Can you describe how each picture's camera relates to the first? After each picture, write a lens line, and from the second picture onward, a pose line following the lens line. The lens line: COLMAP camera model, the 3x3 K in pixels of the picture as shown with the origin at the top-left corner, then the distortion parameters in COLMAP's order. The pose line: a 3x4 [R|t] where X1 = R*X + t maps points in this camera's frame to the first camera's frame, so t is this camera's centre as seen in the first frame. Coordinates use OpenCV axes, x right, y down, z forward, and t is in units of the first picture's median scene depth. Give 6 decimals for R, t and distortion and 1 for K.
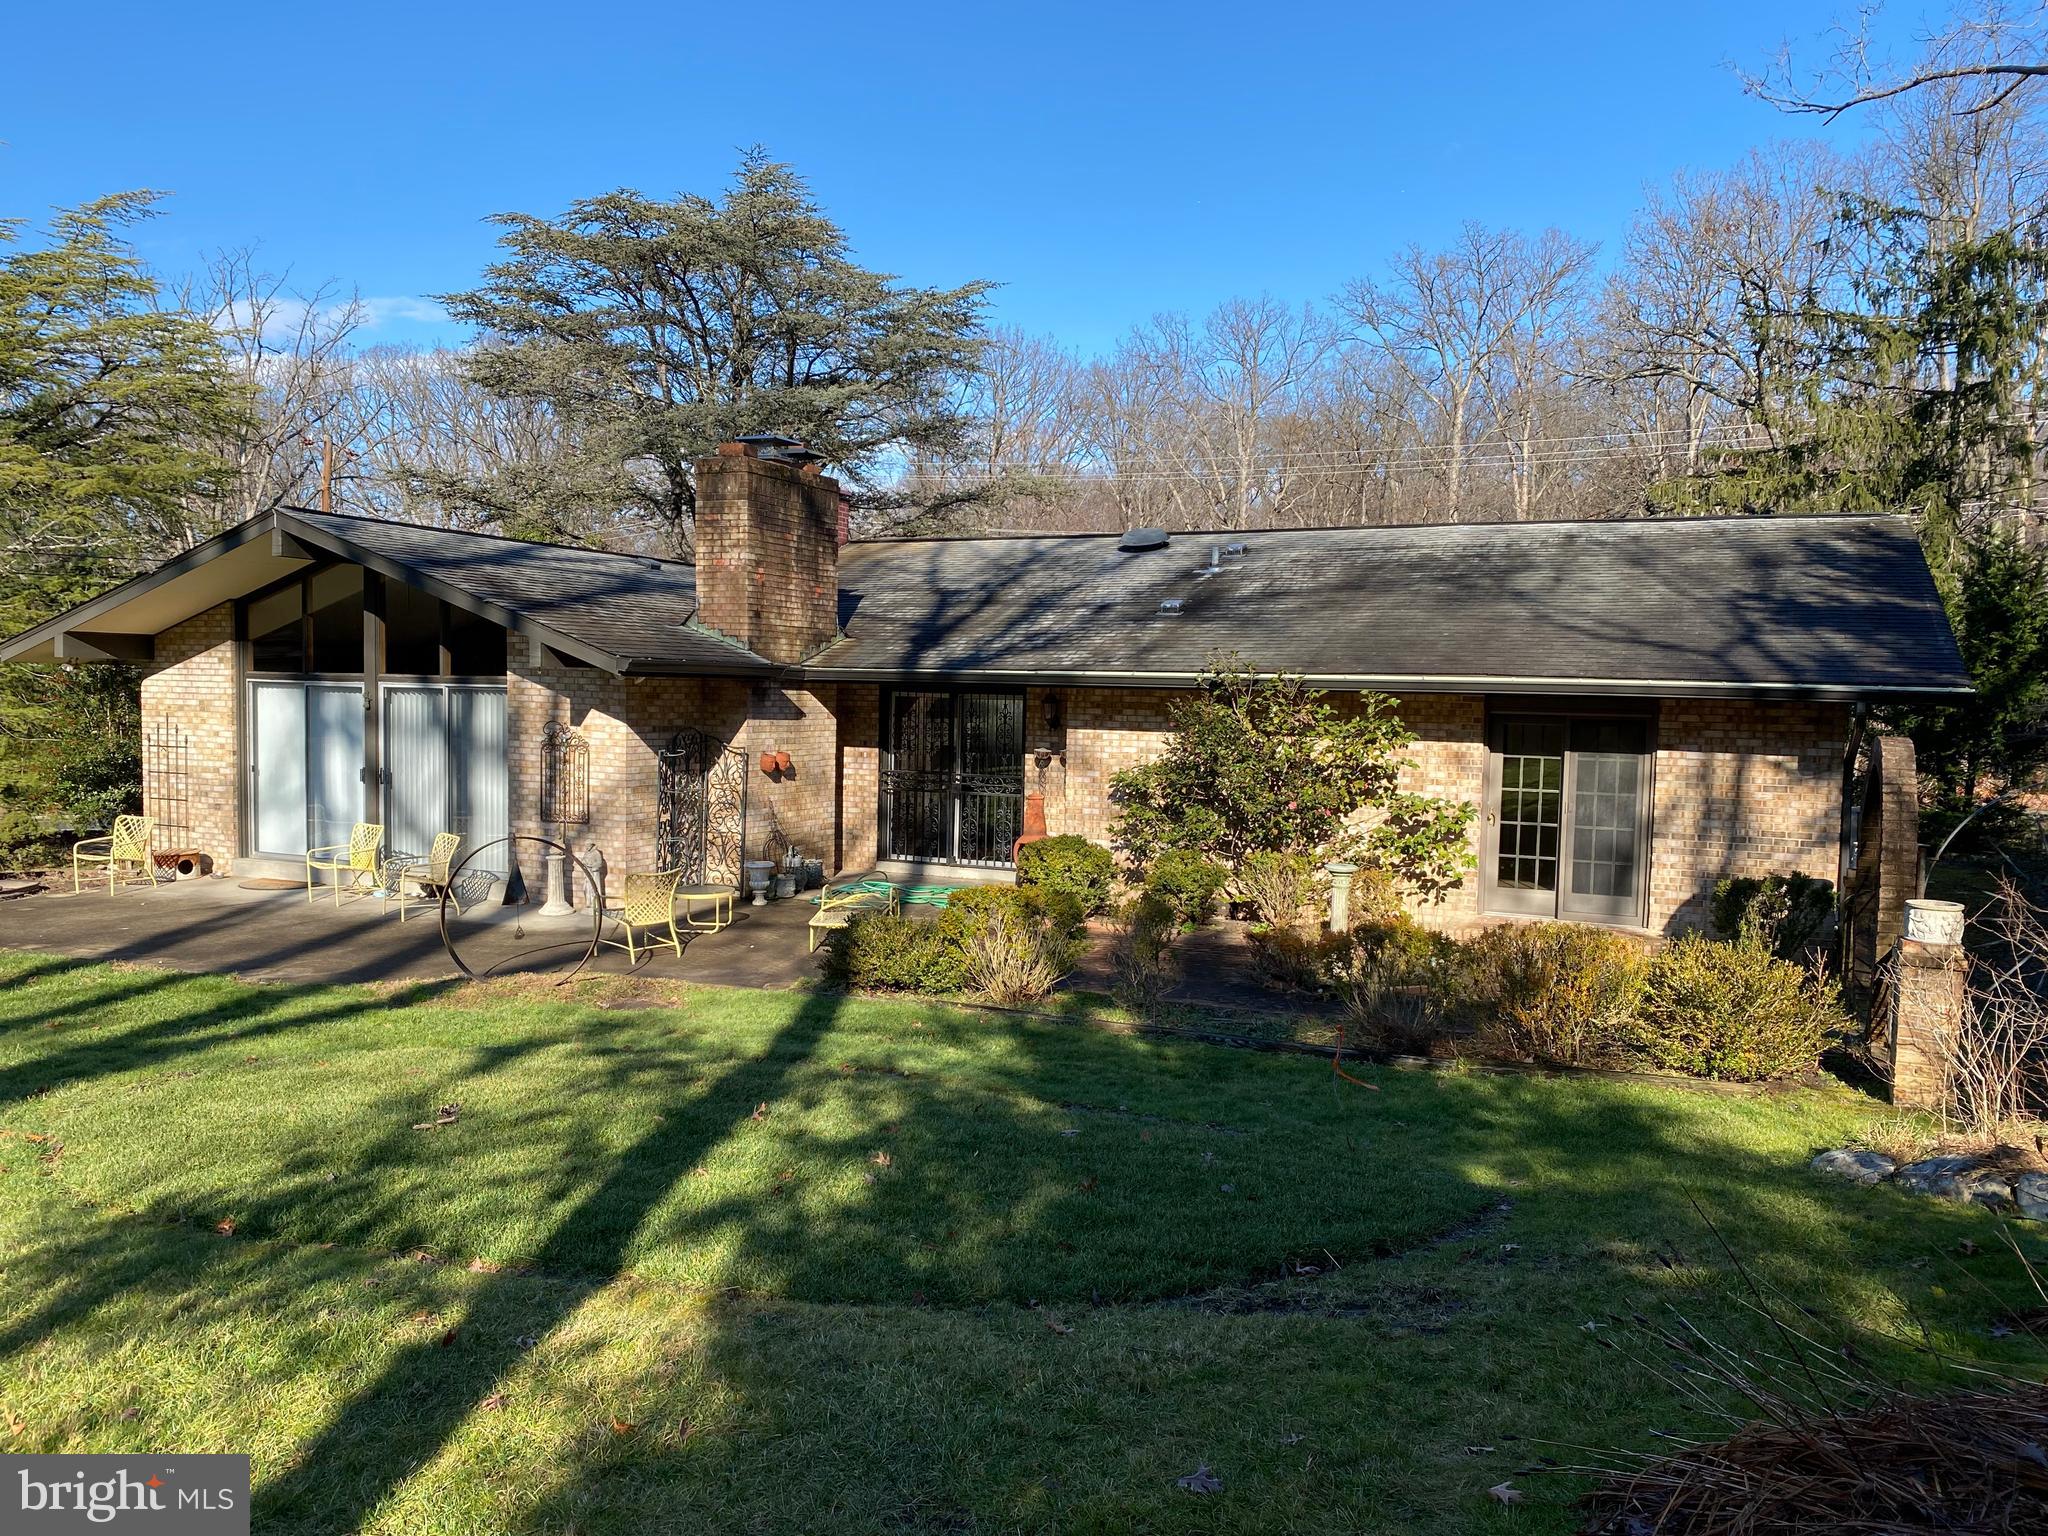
lens RADIAL K [[1539.1, 0, 1024.0], [0, 1539.1, 768.0], [0, 0, 1]] dist [0.049916, -0.000165]
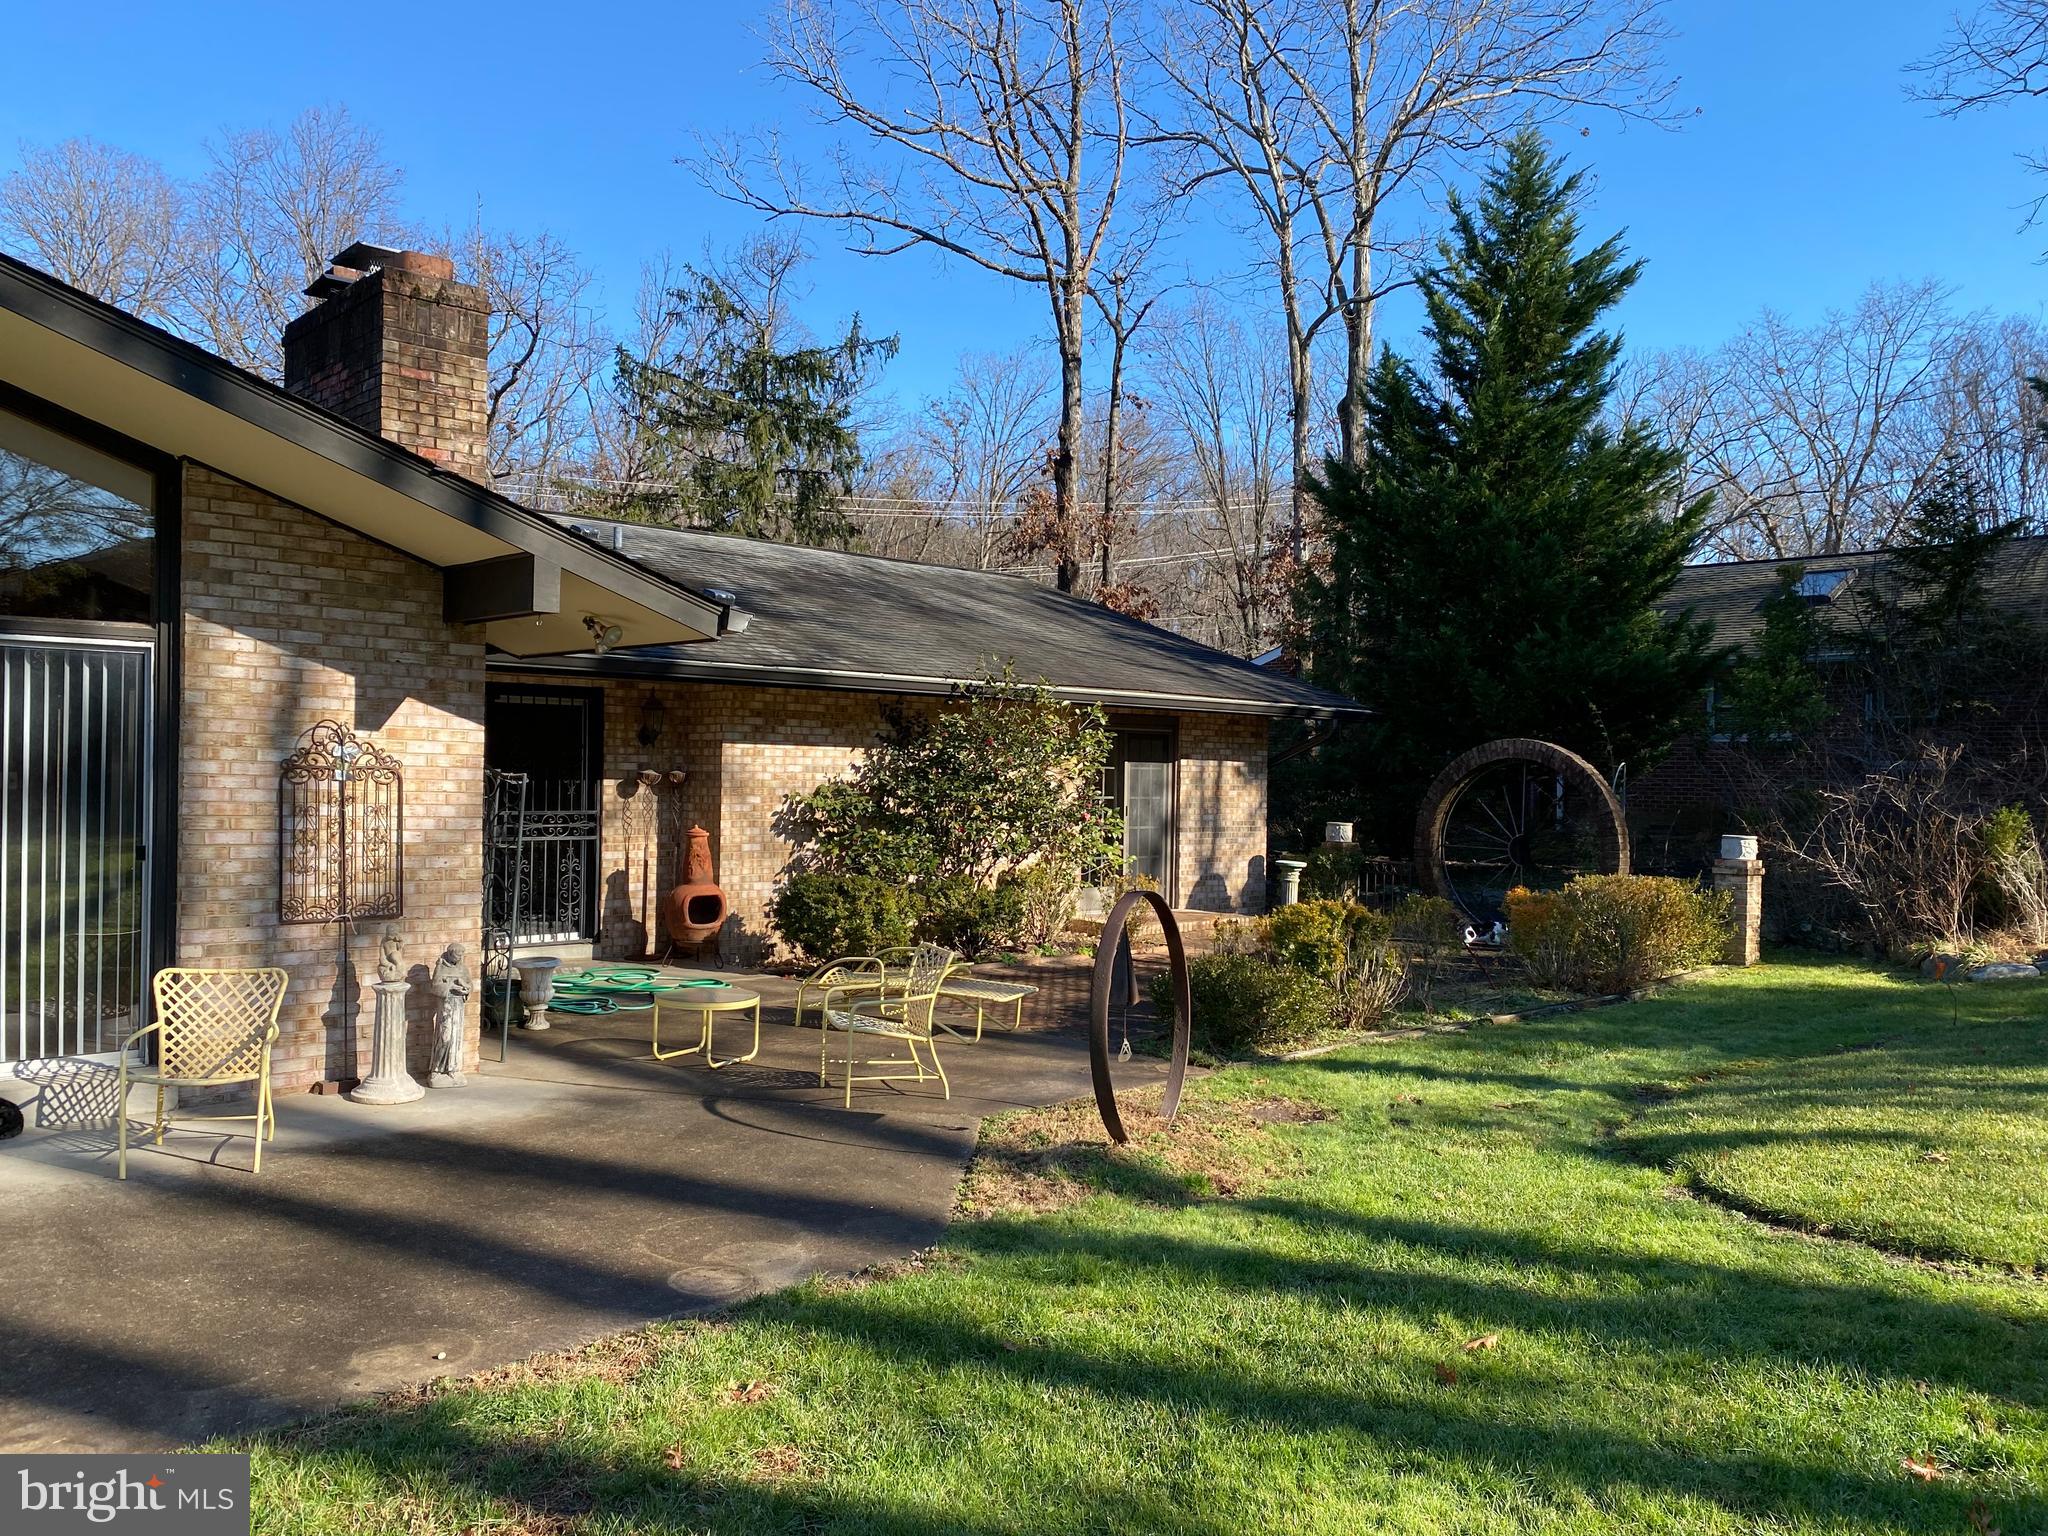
lens RADIAL K [[1593.7, 0, 1024.0], [0, 1593.7, 768.0], [0, 0, 1]] dist [0.010058, -0.000679]
pose [[0.362946, -0.009960, 0.931757, -0.676179], [0.040402, 0.999171, -0.005057, -0.002892], [-0.930934, 0.039481, 0.363047, 0.577087]]
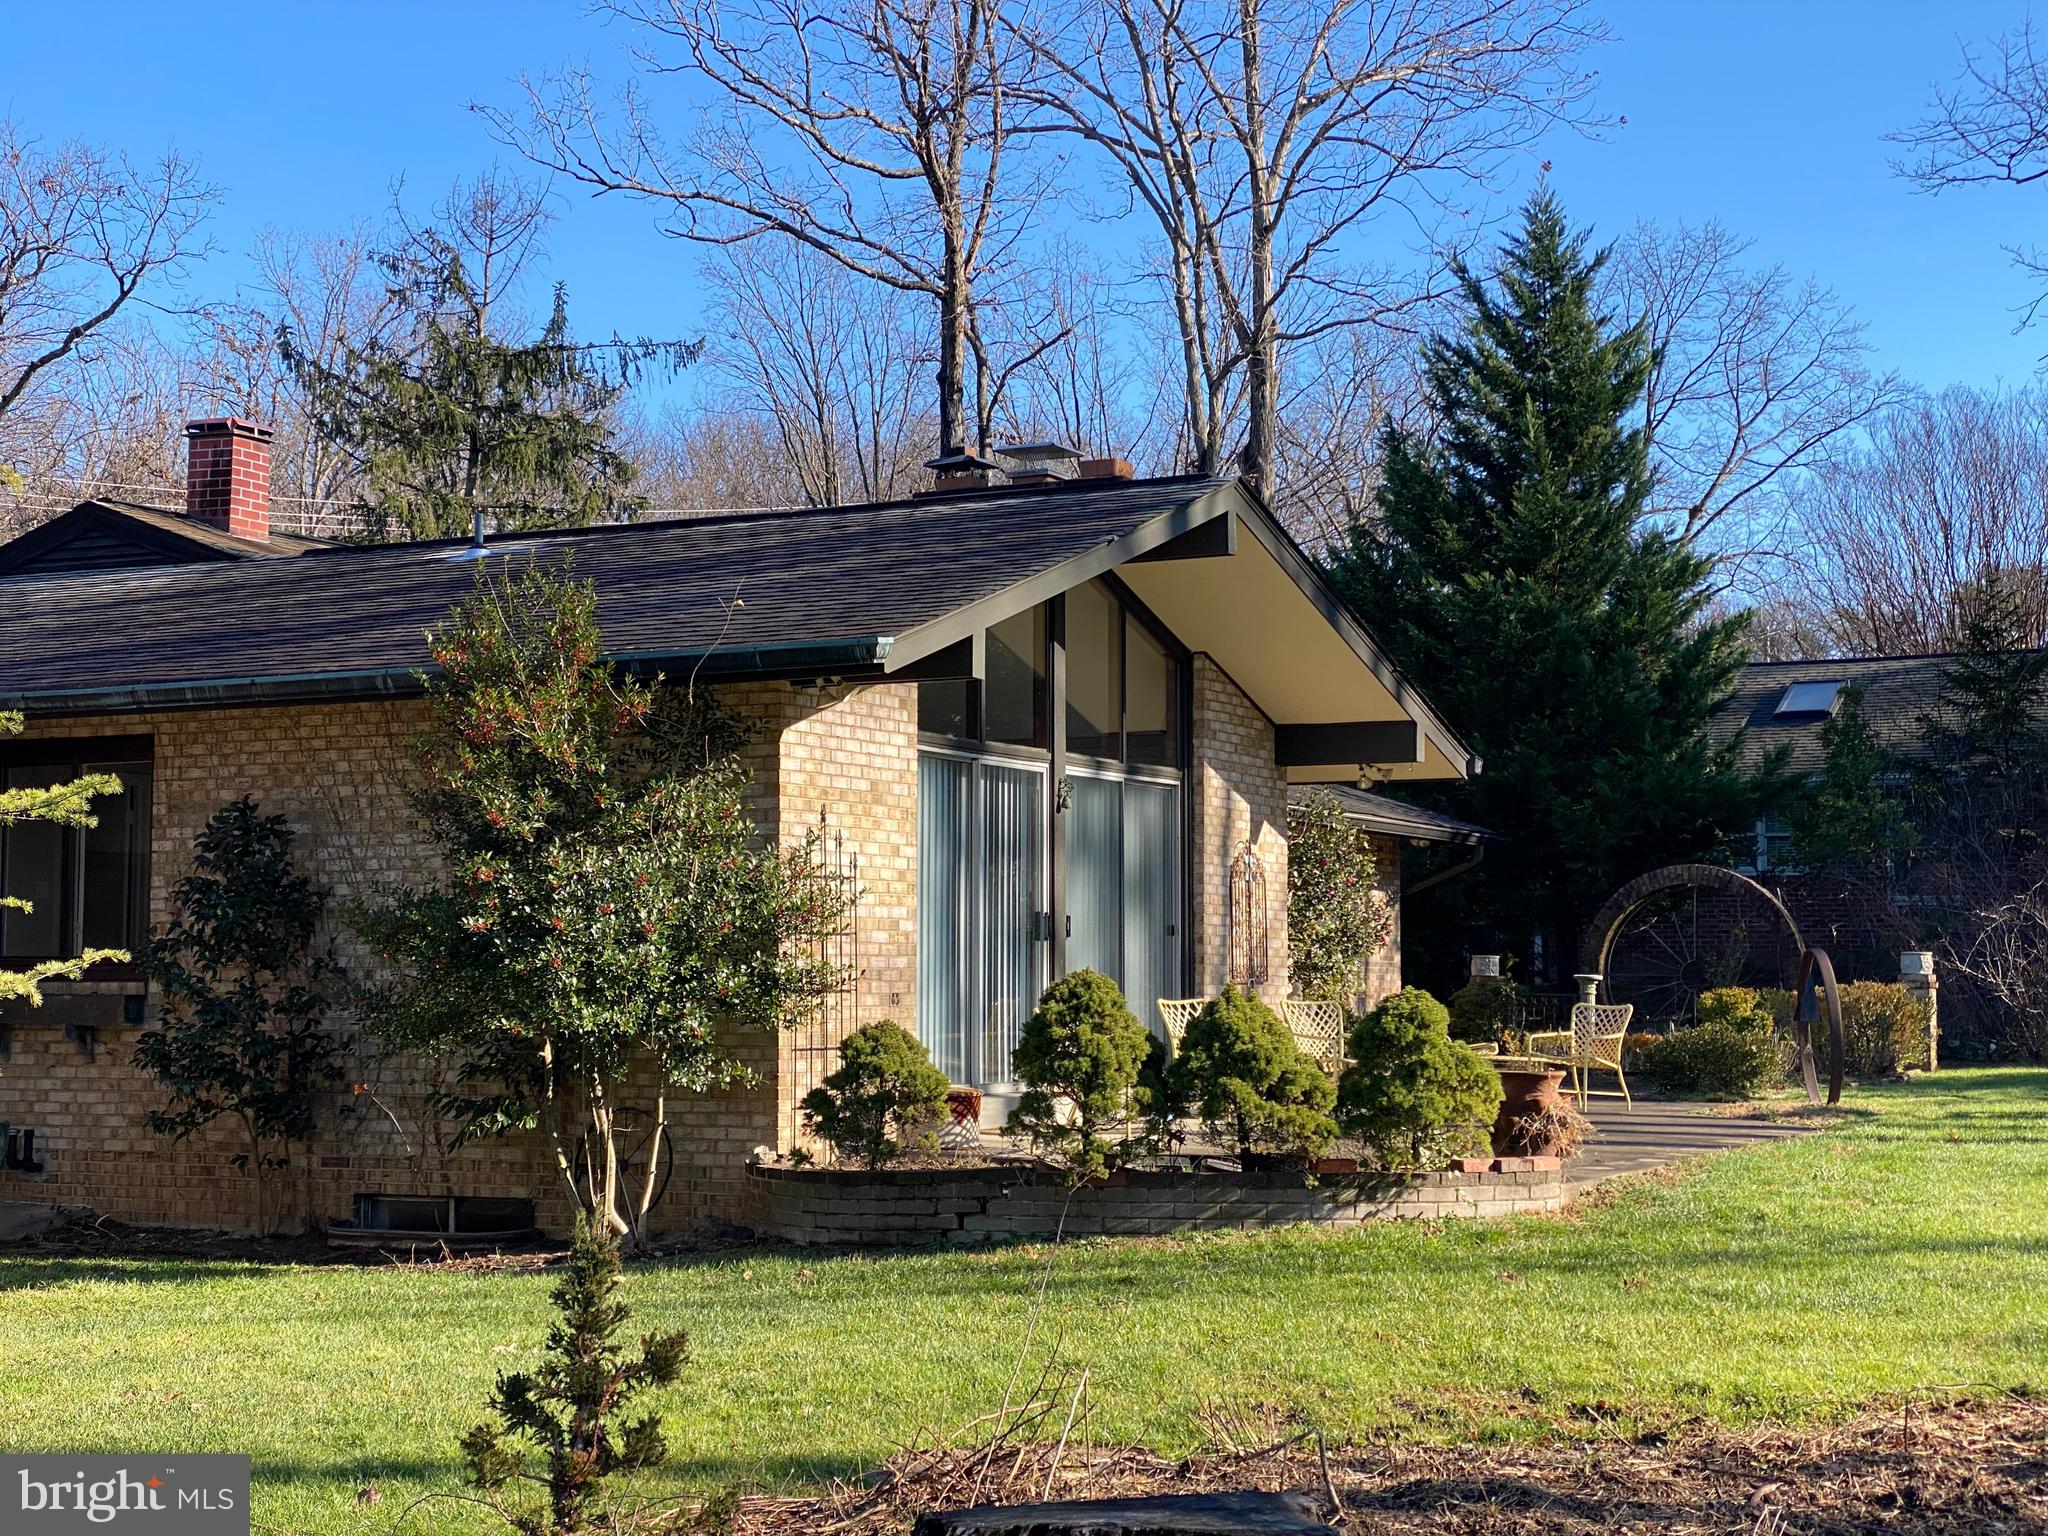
lens RADIAL K [[3069.4, 0, 1024.0], [0, 3069.4, 768.0], [0, 0, 1]] dist [0.137179, 0.010187]
pose [[0.033296, 0.050446, 0.998172, -1.644190], [0.052033, 0.997283, -0.052136, 0.005427], [-0.998090, 0.053674, 0.030581, 1.023630]]
